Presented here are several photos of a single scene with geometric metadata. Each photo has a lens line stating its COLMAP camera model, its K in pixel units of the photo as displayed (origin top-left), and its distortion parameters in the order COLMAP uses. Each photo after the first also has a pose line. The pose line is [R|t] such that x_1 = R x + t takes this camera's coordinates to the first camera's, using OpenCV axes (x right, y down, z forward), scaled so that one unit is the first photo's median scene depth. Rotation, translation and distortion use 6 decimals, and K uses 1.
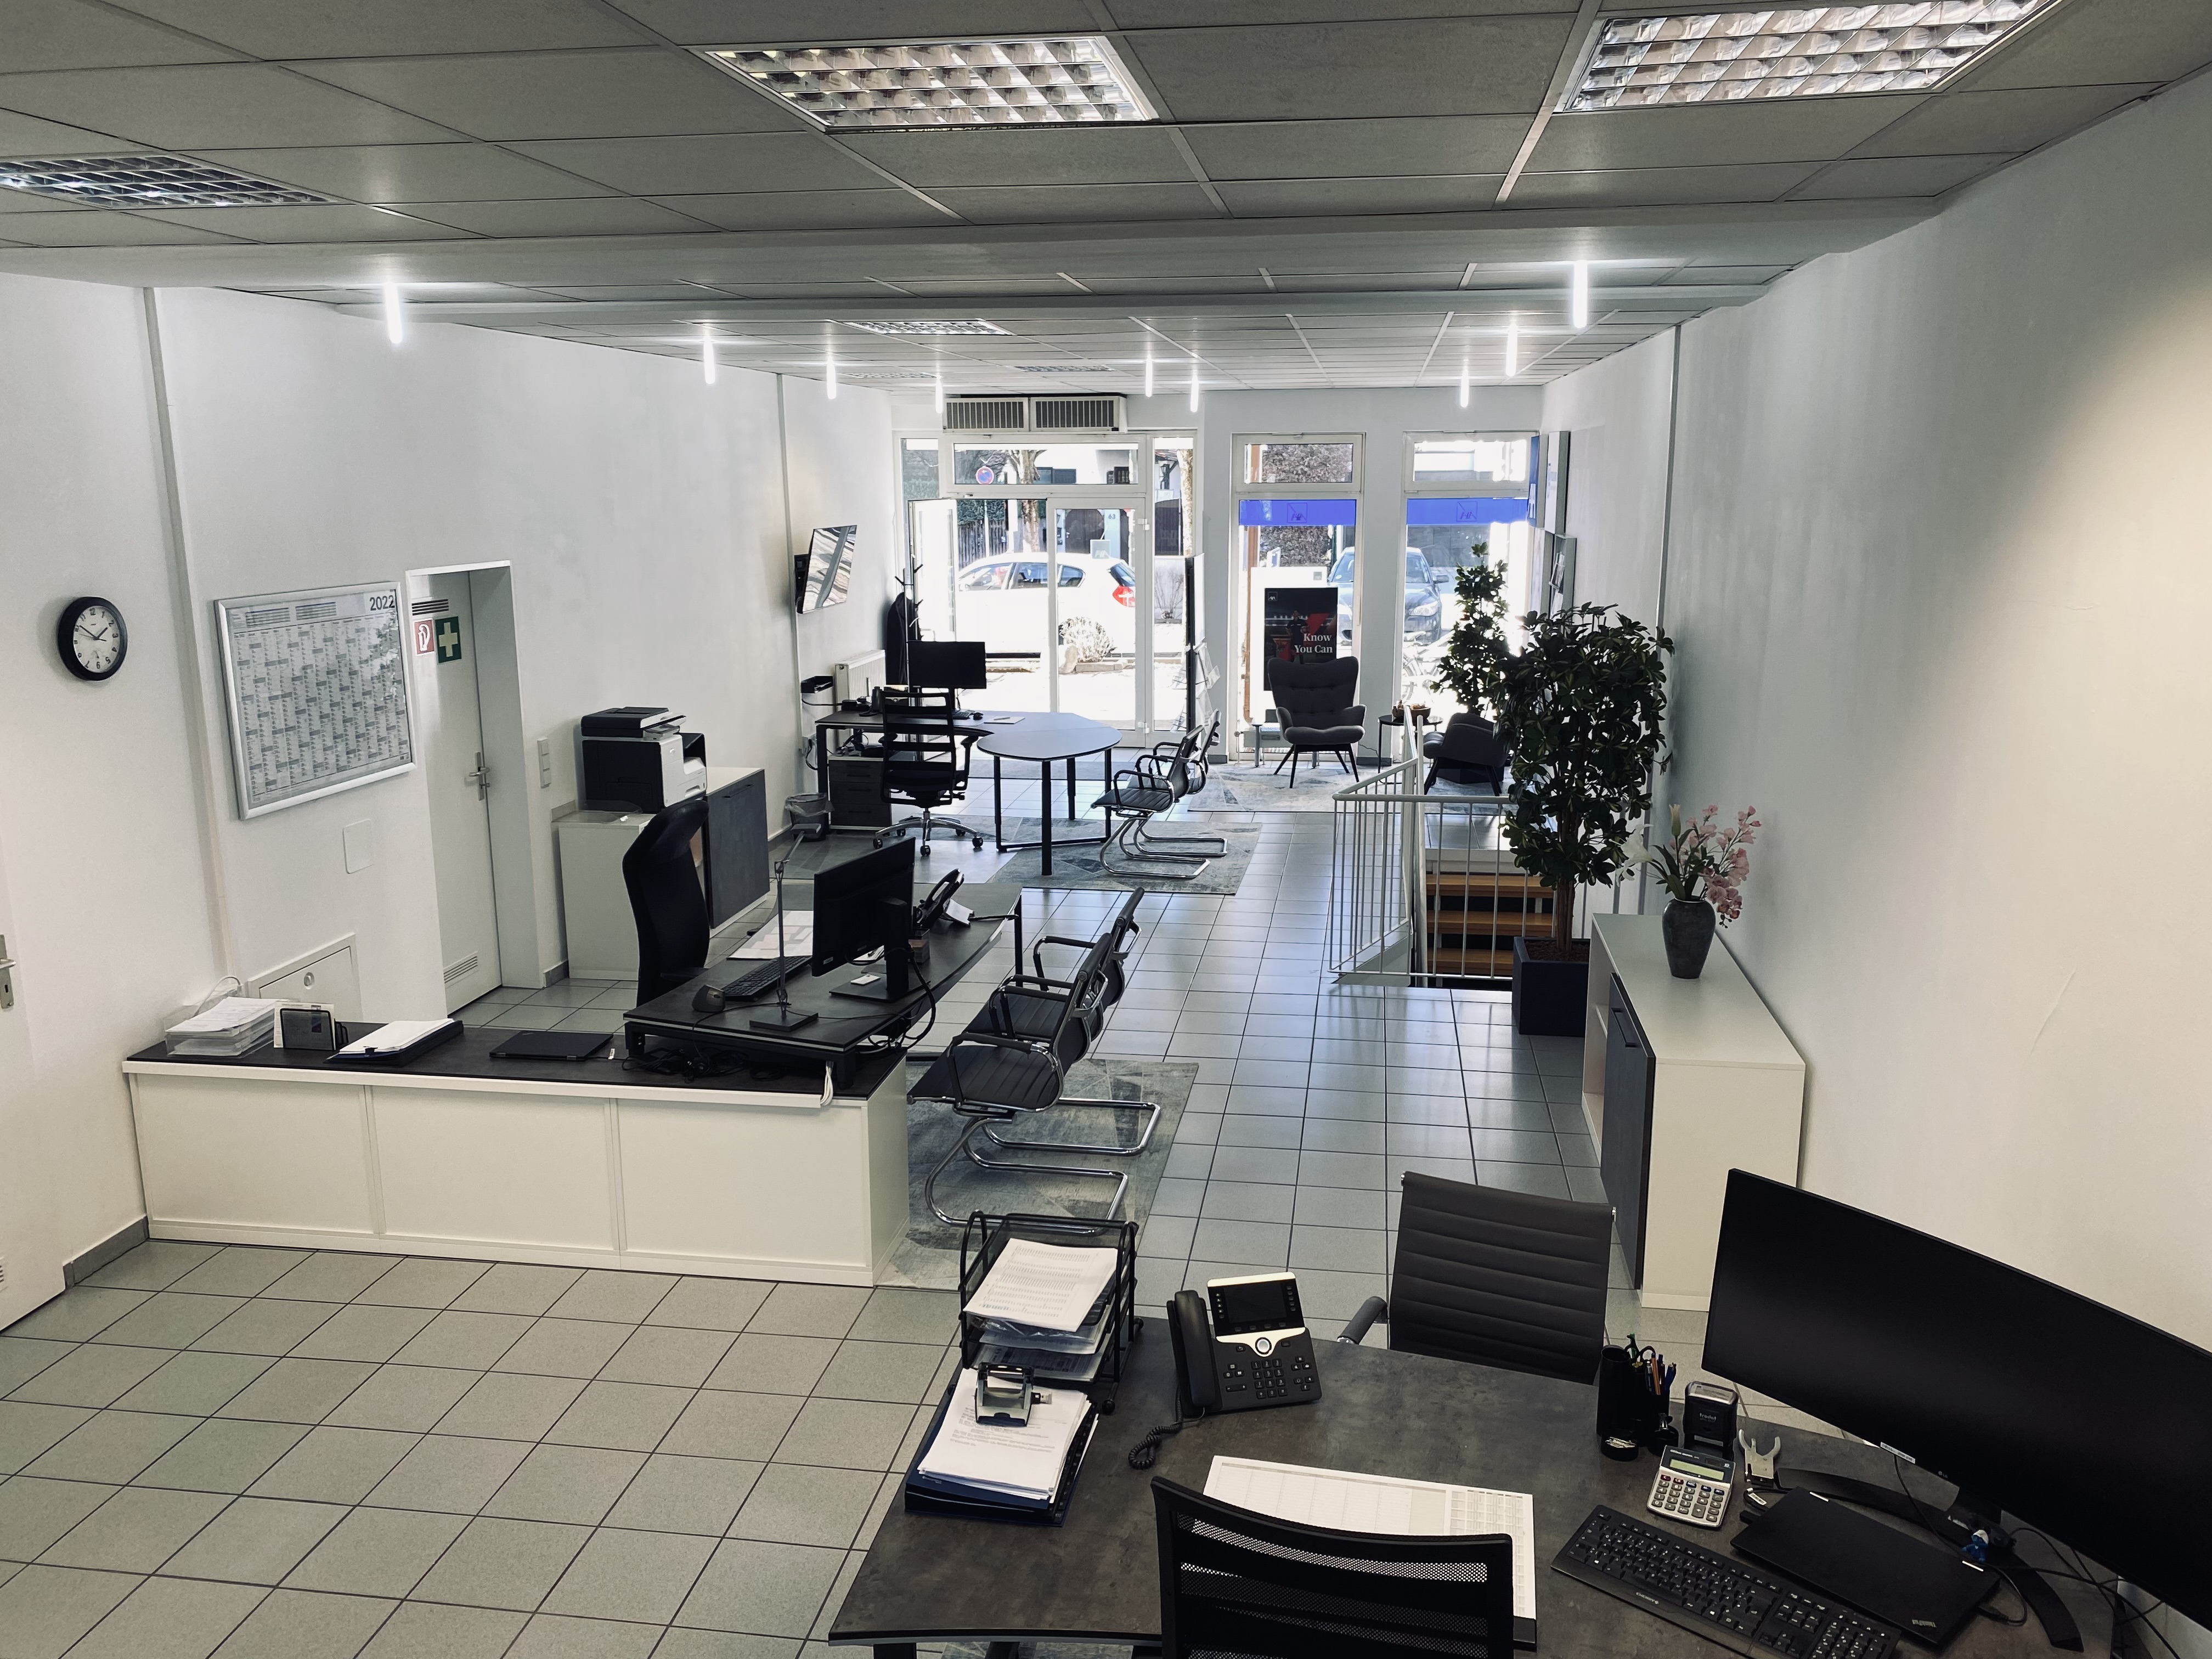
lens RADIAL K [[1697.1, 0, 1107.8], [0, 1697.1, 830.2], [0, 0, 1]] dist [-0.000044, -0.000002]
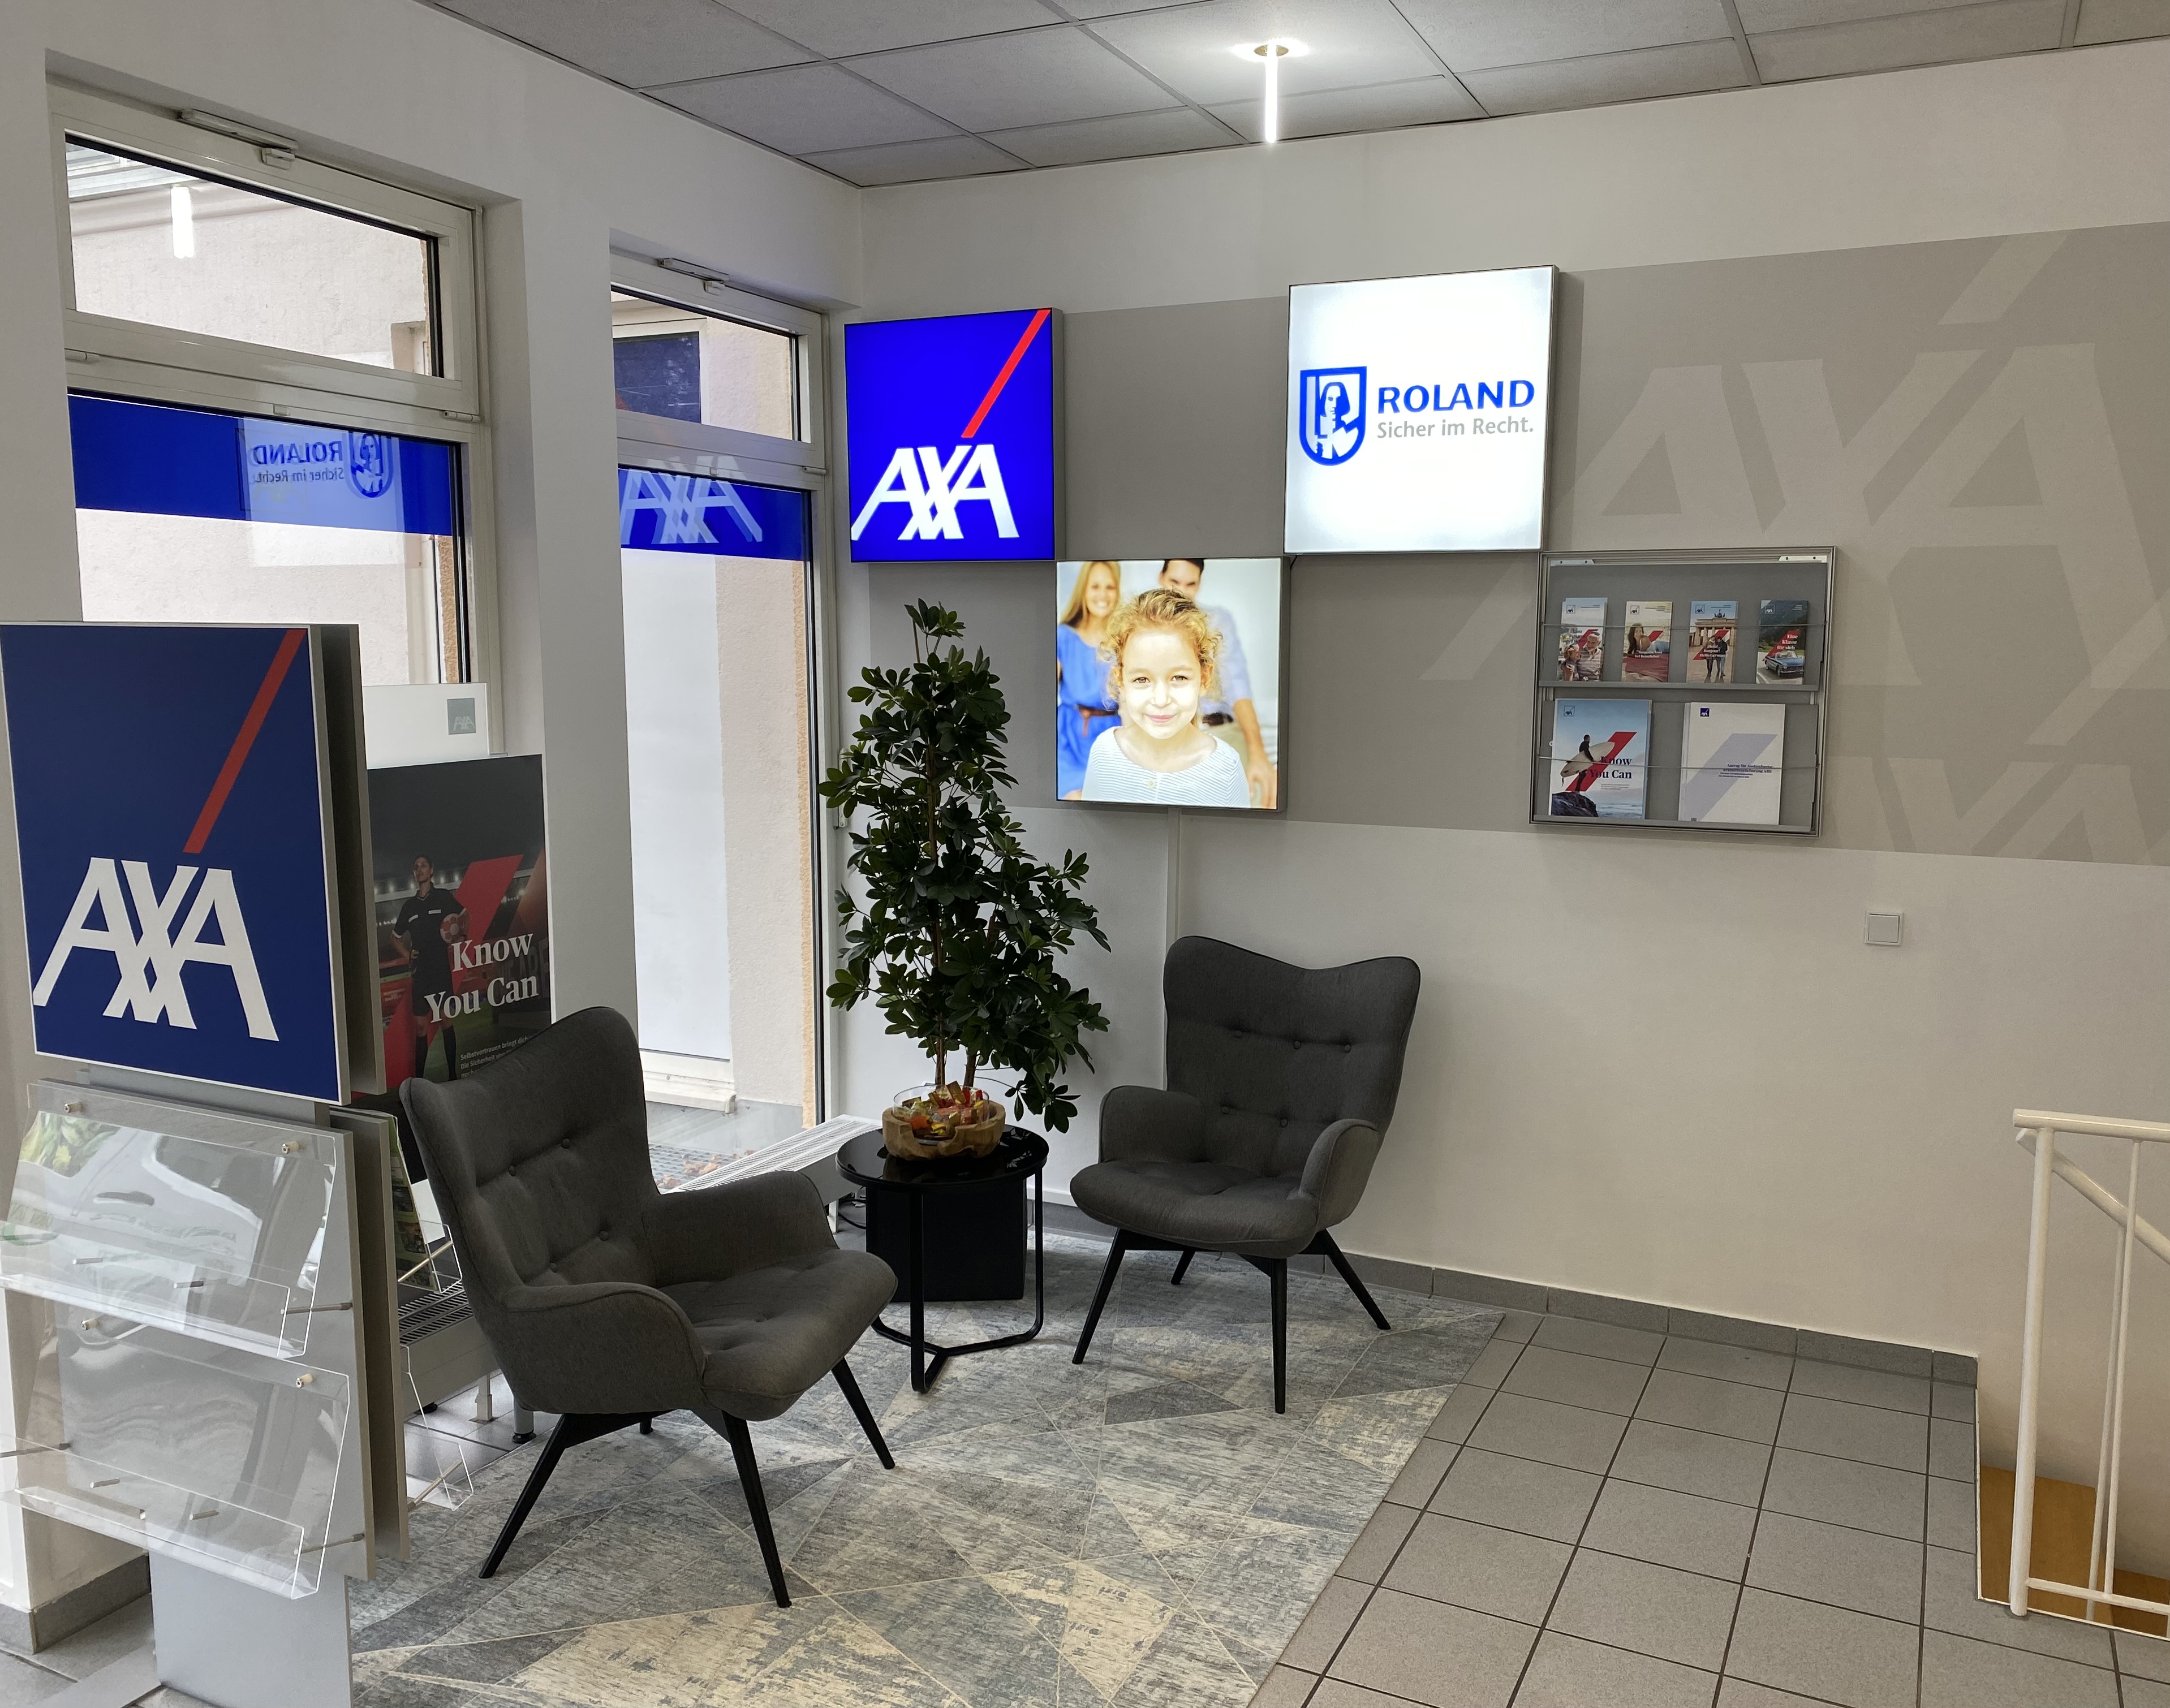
lens RADIAL K [[1772.4, 0, 1085.9], [0, 1772.4, 855.2], [0, 0, 1]] dist [-0.000181, -0.000024]
pose [[0.291625, -0.112191, 0.949931, -0.109110], [0.197726, 0.978719, 0.054889, -0.124834], [-0.935874, 0.171819, 0.307602, 0.827101]]
